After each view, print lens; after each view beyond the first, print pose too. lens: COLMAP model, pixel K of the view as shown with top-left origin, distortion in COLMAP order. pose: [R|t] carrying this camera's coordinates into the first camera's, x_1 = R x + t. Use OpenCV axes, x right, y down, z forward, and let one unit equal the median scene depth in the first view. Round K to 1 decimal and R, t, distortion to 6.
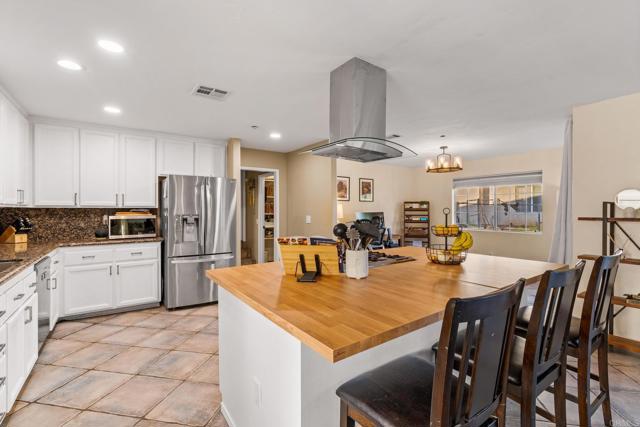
lens RADIAL K [[299.3, 0, 320.0], [0, 299.3, 208.3], [0, 0, 1]] dist [-0.001715, -0.000097]
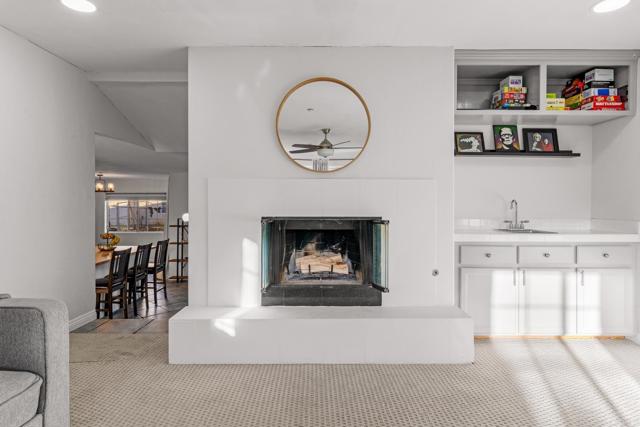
lens RADIAL K [[351.7, 0, 320.0], [0, 351.7, 213.5], [0, 0, 1]] dist [-0.000779, 0.000857]
pose [[0.558305, -0.019595, 0.829404, -0.276976], [-0.006063, 0.999598, 0.027698, -0.057033], [-0.829613, -0.020493, 0.557962, -0.569917]]
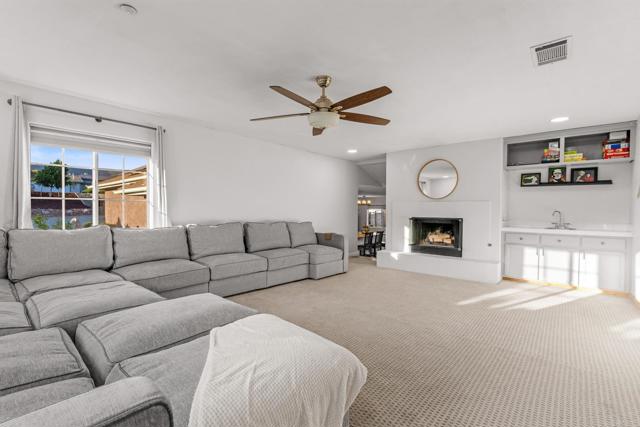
lens RADIAL K [[294.3, 0, 320.0], [0, 294.3, 213.5], [0, 0, 1]] dist [-0.001318, -0.000857]
pose [[0.967673, 0.012635, 0.251892, -0.472681], [-0.016289, 0.999790, 0.012427, -0.057645], [-0.251682, -0.016129, 0.967676, -1.105186]]
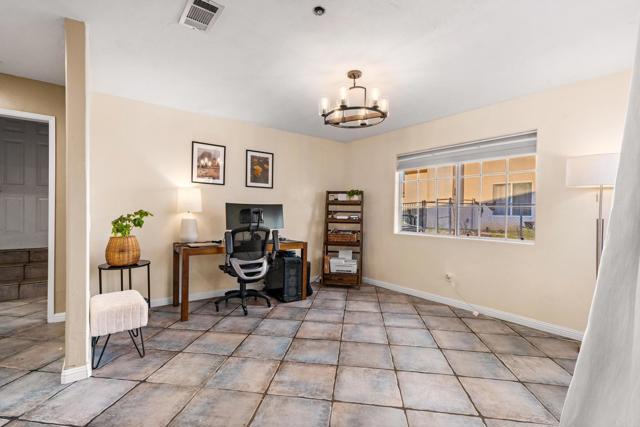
lens RADIAL K [[294.3, 0, 320.0], [0, 294.3, 213.5], [0, 0, 1]] dist [-0.001318, -0.000857]
pose [[0.998875, 0.016335, 0.044515, 0.252810], [-0.016718, 0.999826, 0.008234, 0.024138], [-0.044373, -0.008969, 0.998975, 0.373711]]
